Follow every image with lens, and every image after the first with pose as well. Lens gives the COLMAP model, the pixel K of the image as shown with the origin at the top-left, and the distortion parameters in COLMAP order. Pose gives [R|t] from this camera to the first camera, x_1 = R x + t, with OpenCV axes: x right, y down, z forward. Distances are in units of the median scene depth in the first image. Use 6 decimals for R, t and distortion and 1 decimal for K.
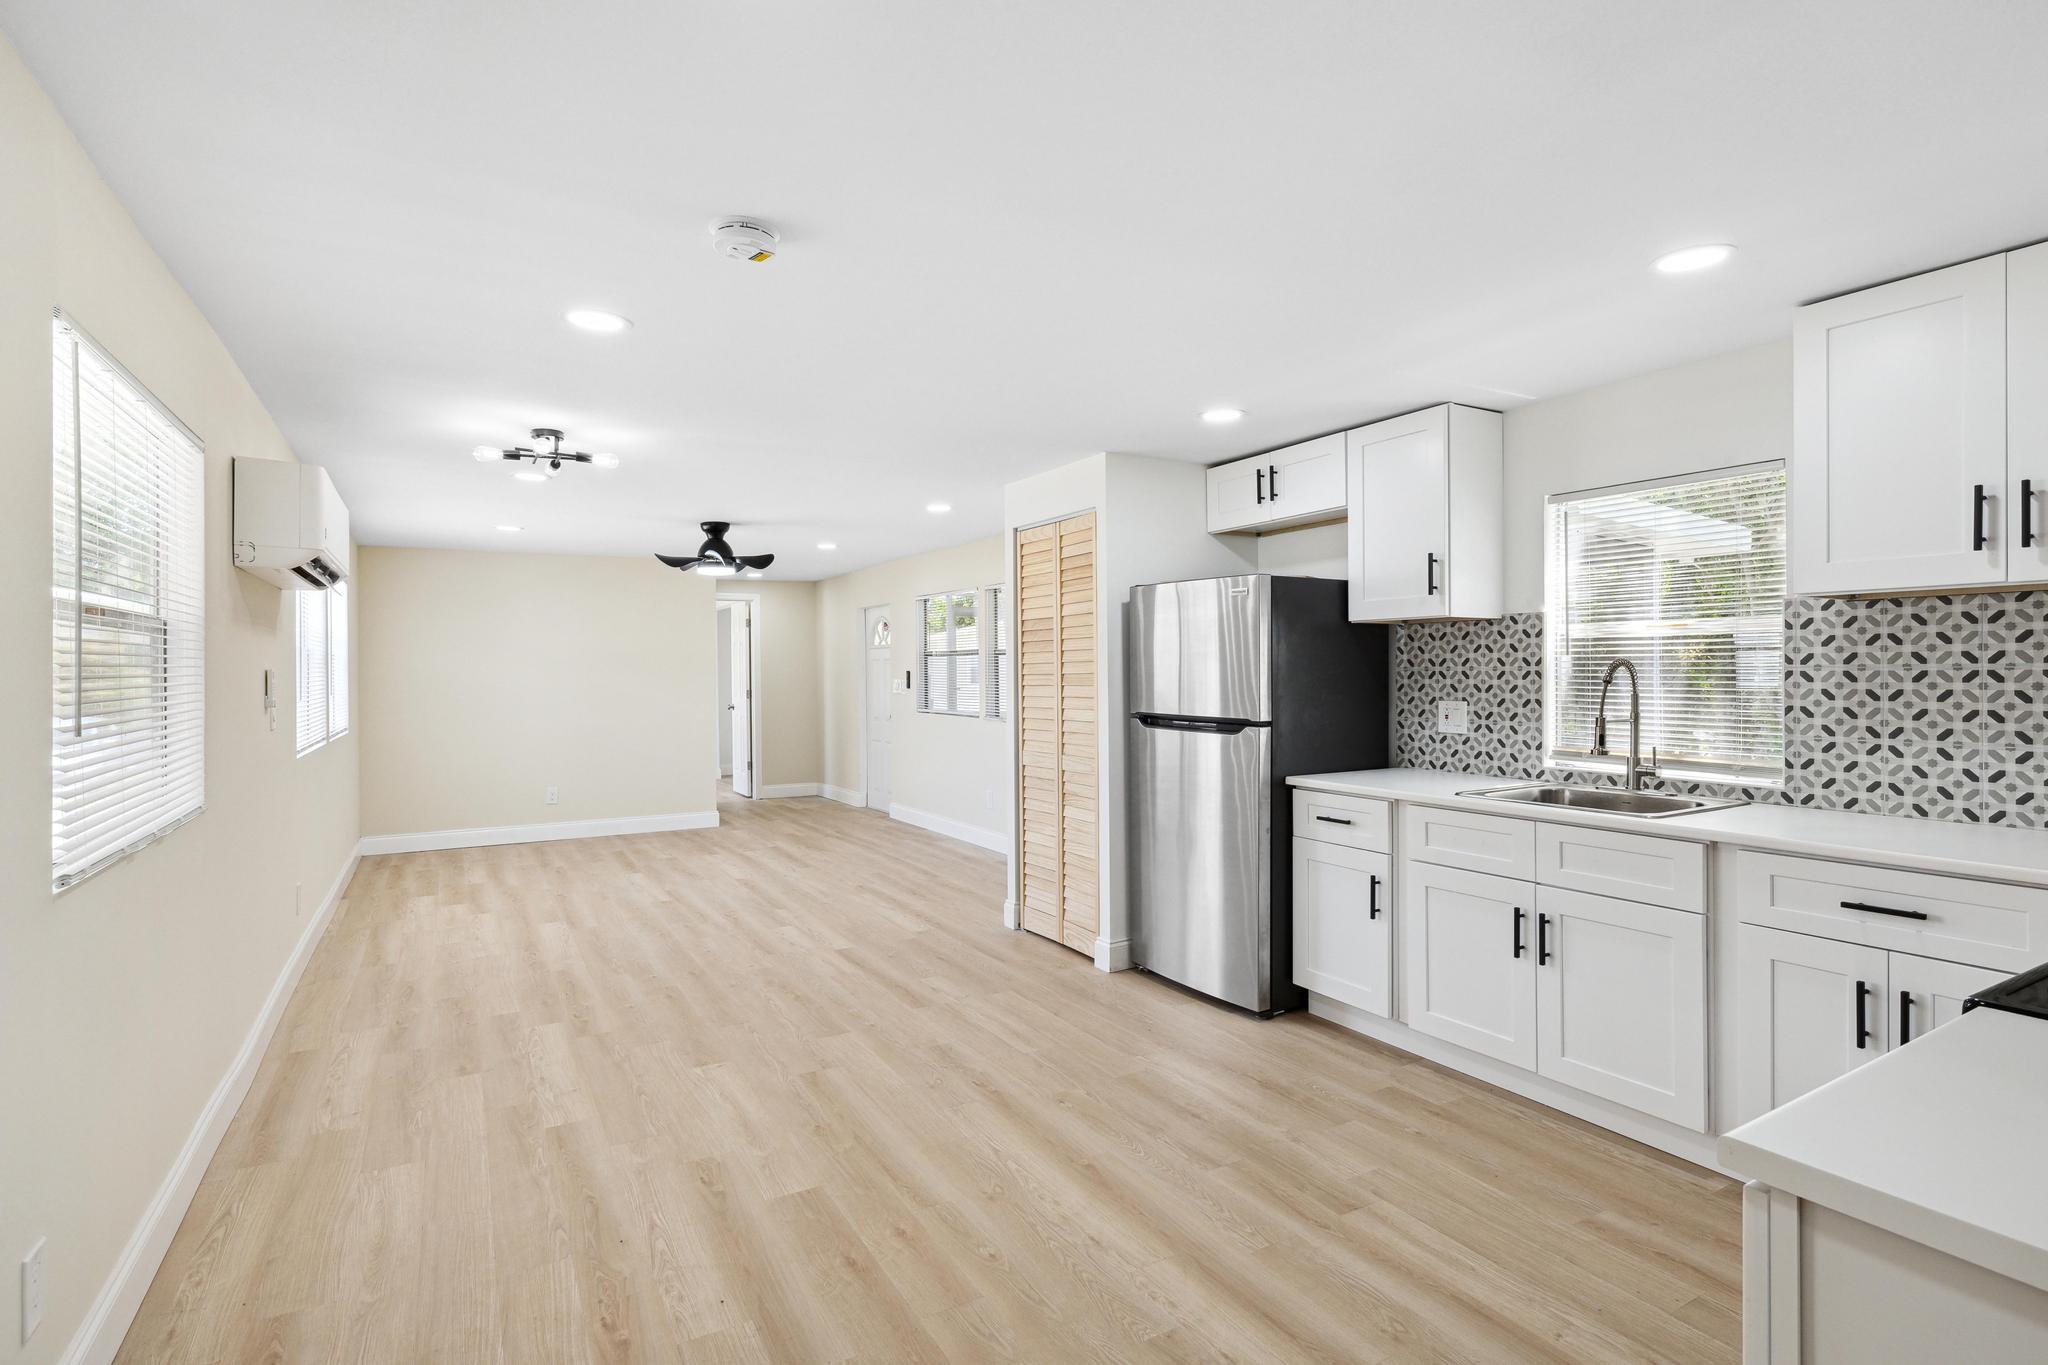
lens RADIAL K [[992.6, 0, 1026.5], [0, 992.6, 683.1], [0, 0, 1]] dist [-0.002573, -0.000230]
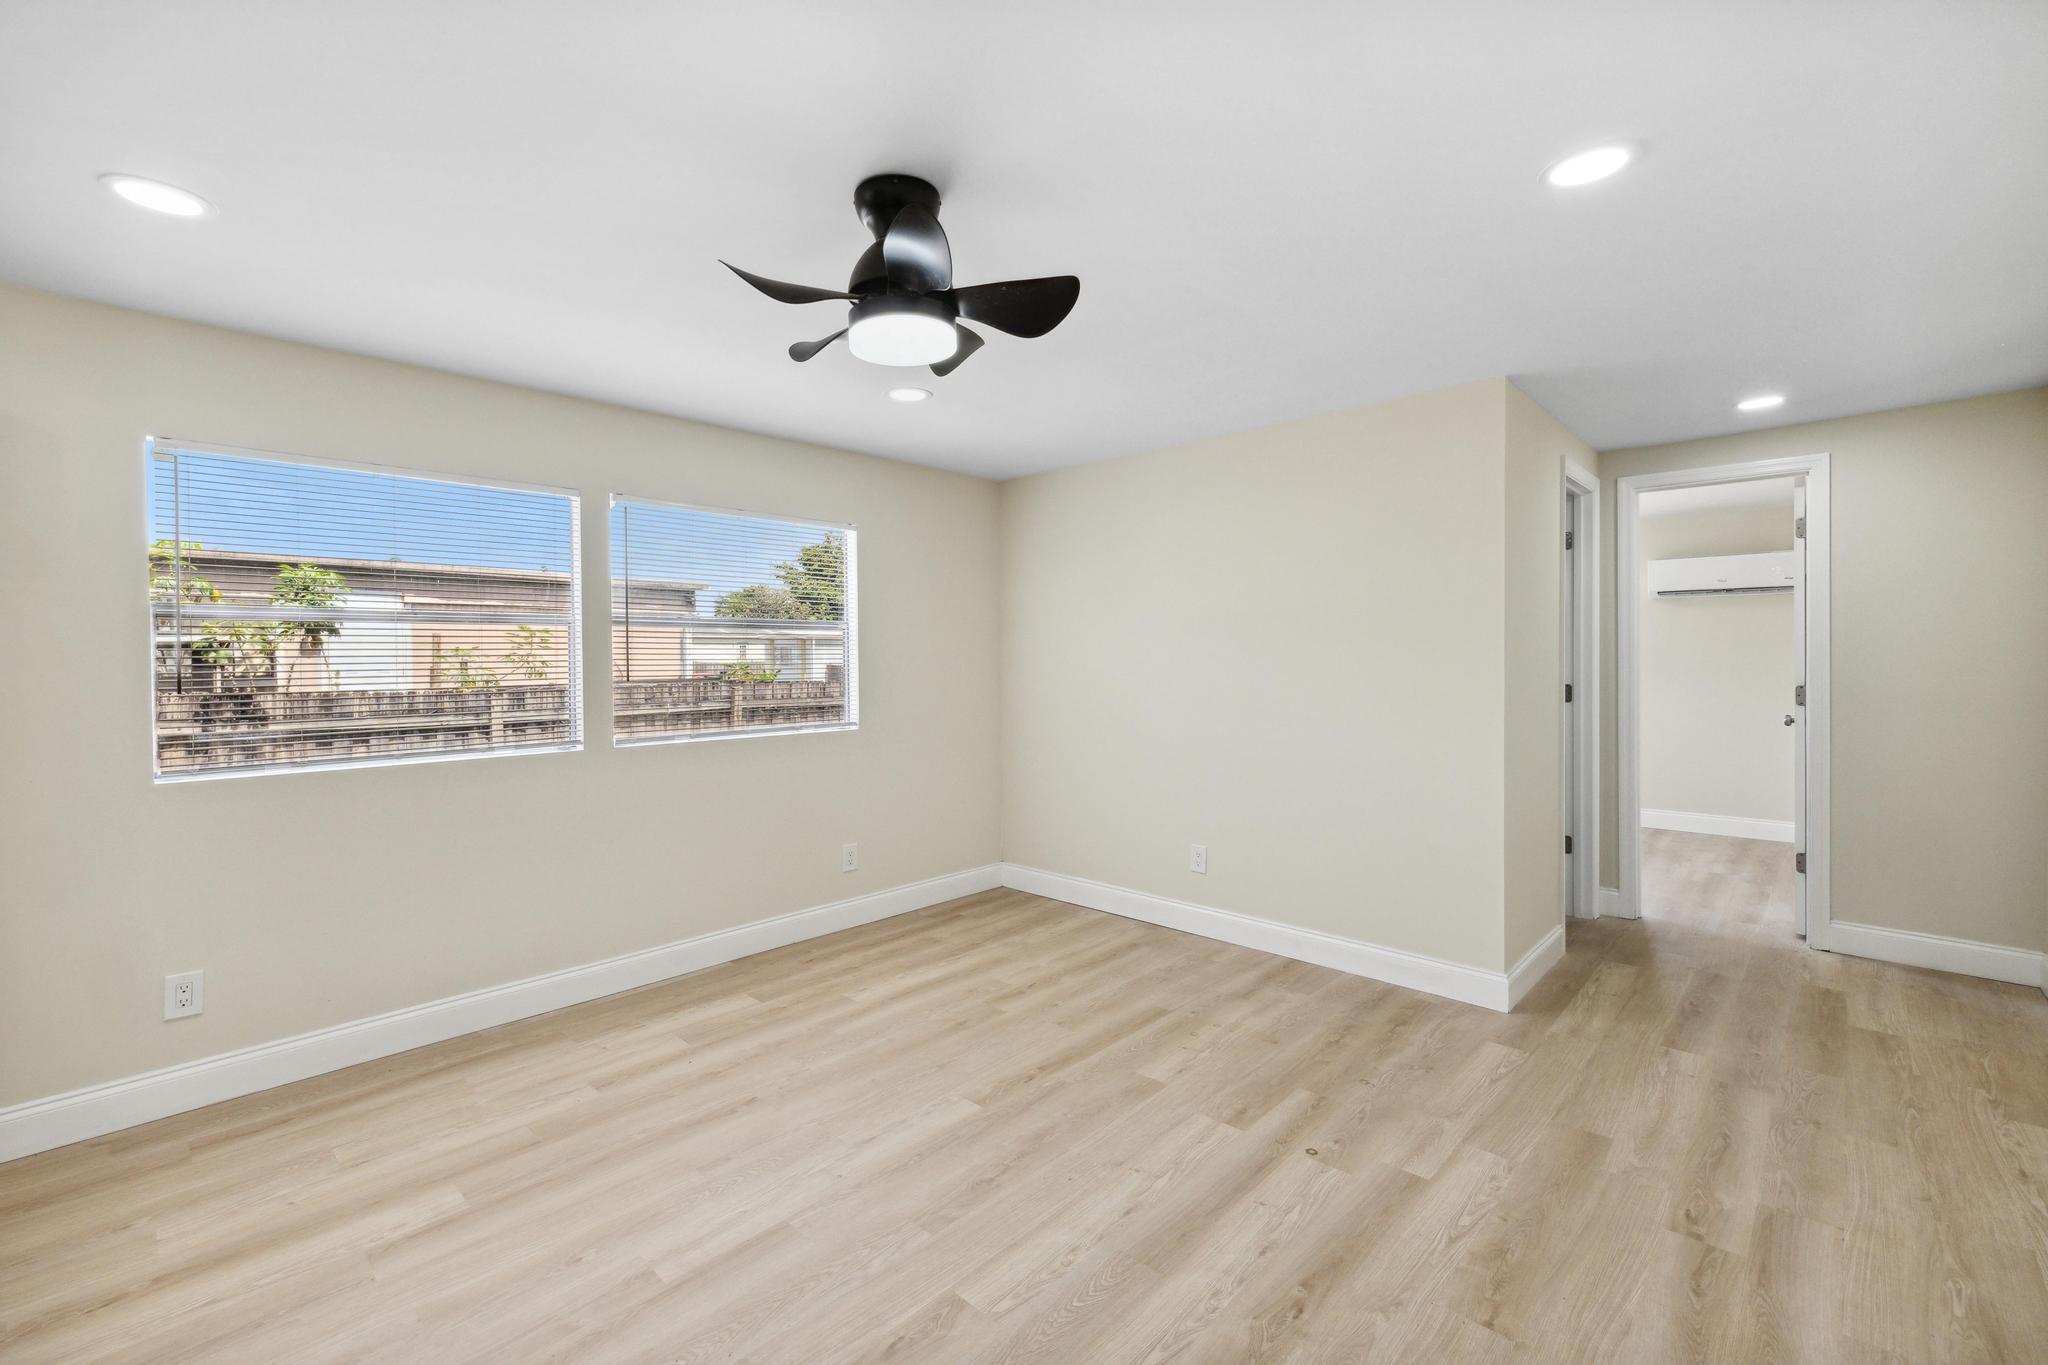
lens RADIAL K [[879.1, 0, 1002.1], [0, 879.1, 655.8], [0, 0, 1]] dist [0.001863, 0.000355]
pose [[0.272376, 0.008796, -0.962151, -0.031864], [-0.006266, 0.999953, 0.007368, -0.018267], [0.962171, 0.004022, 0.272418, 1.671076]]
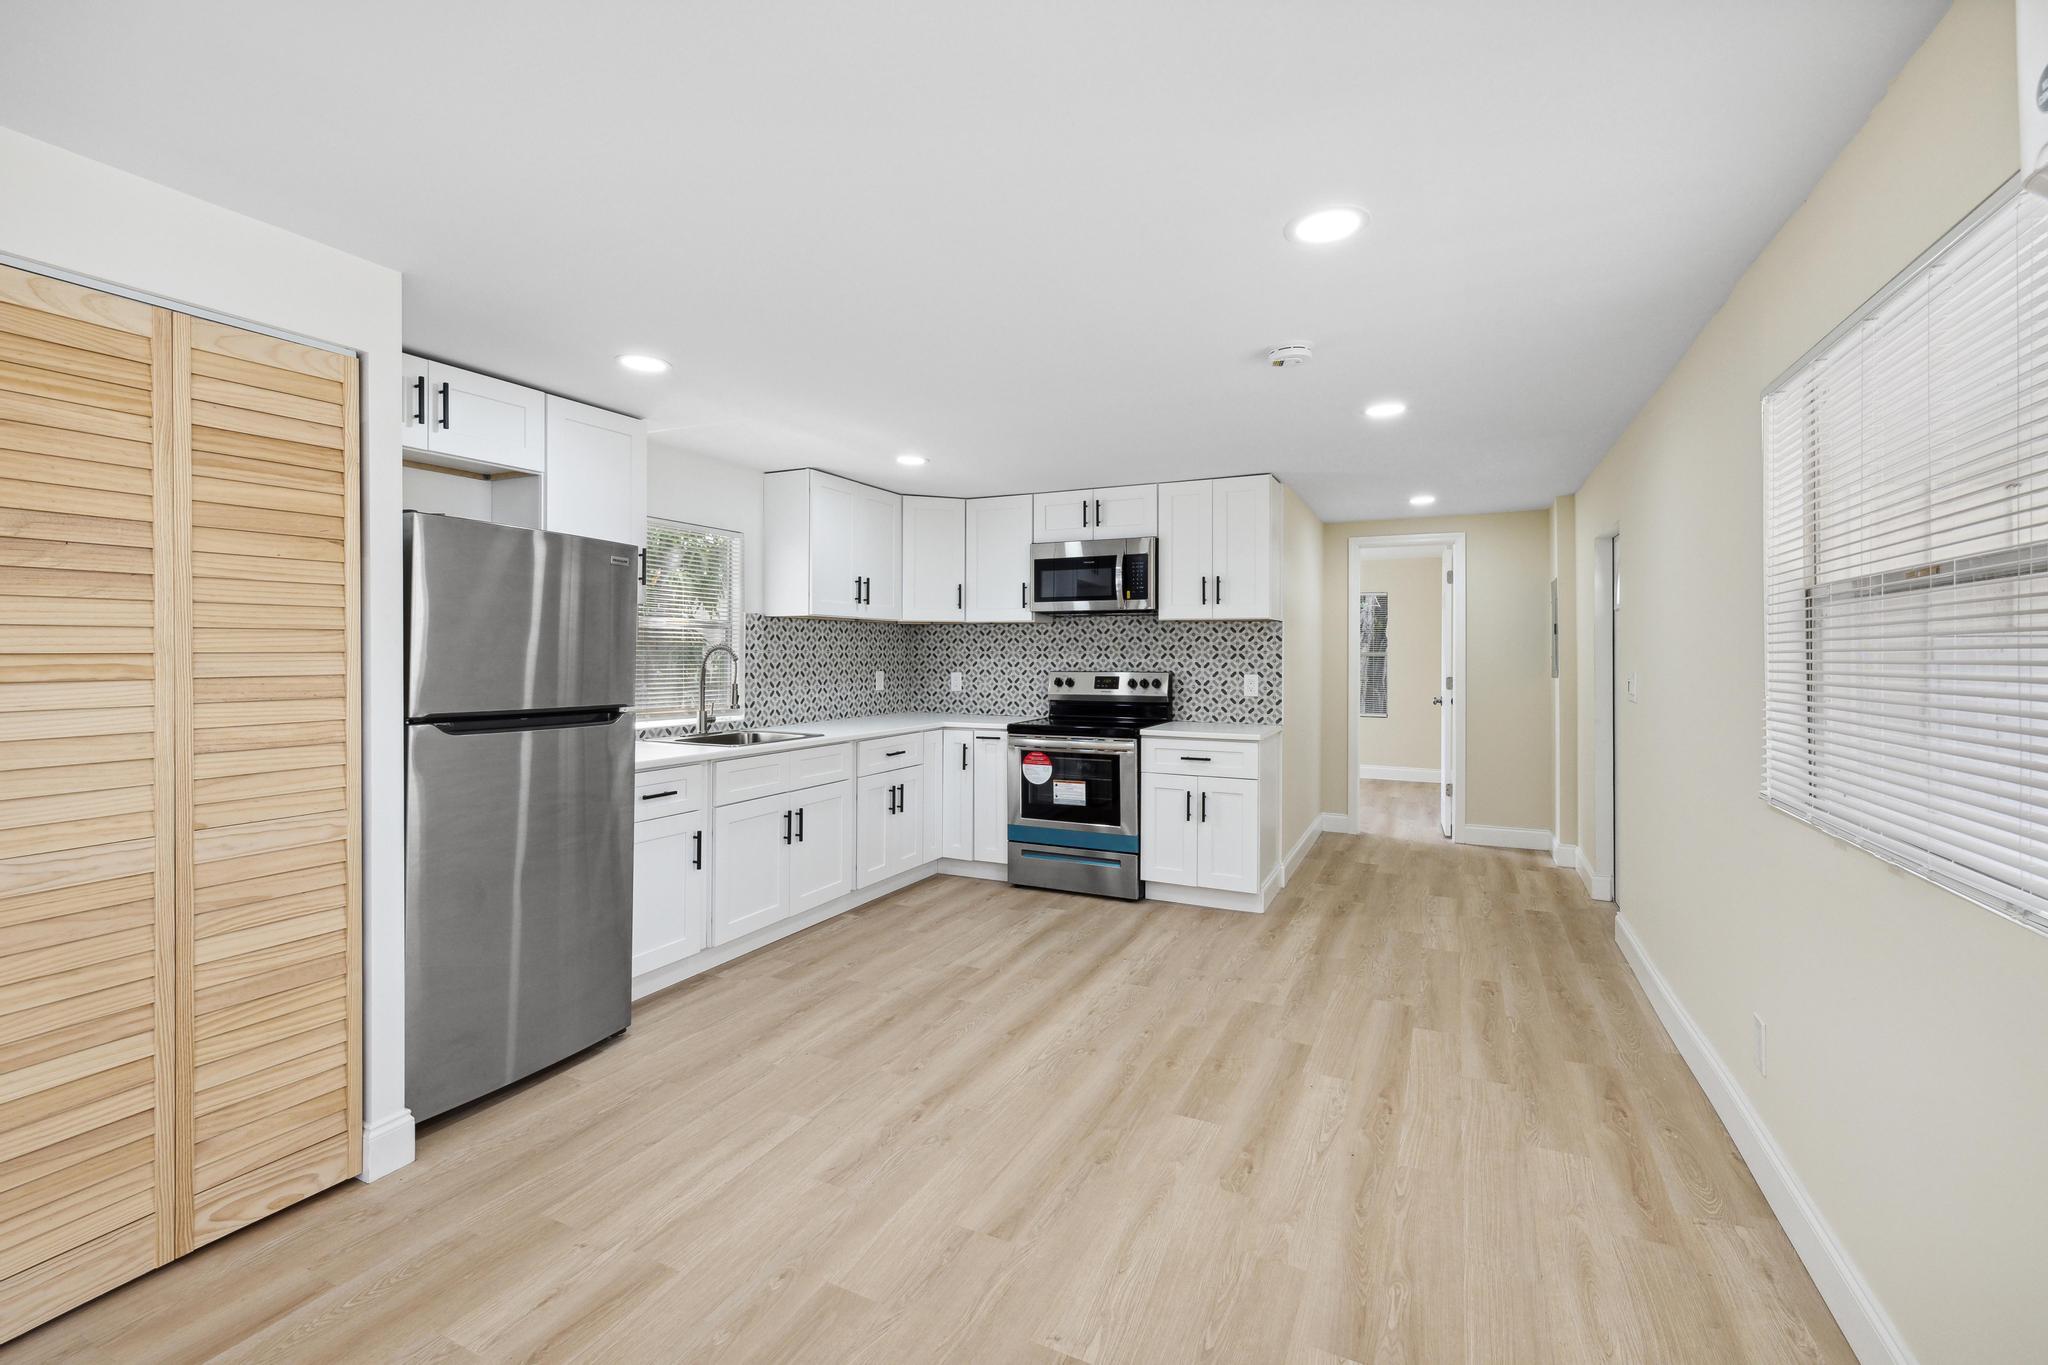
lens RADIAL K [[896.8, 0, 1005.2], [0, 896.8, 649.3], [0, 0, 1]] dist [0.000143, -0.000034]
pose [[-0.547718, 0.009821, 0.836605, -0.677296], [0.010865, 0.999930, -0.004625, -0.005612], [-0.836592, 0.006556, -0.547787, 1.215640]]
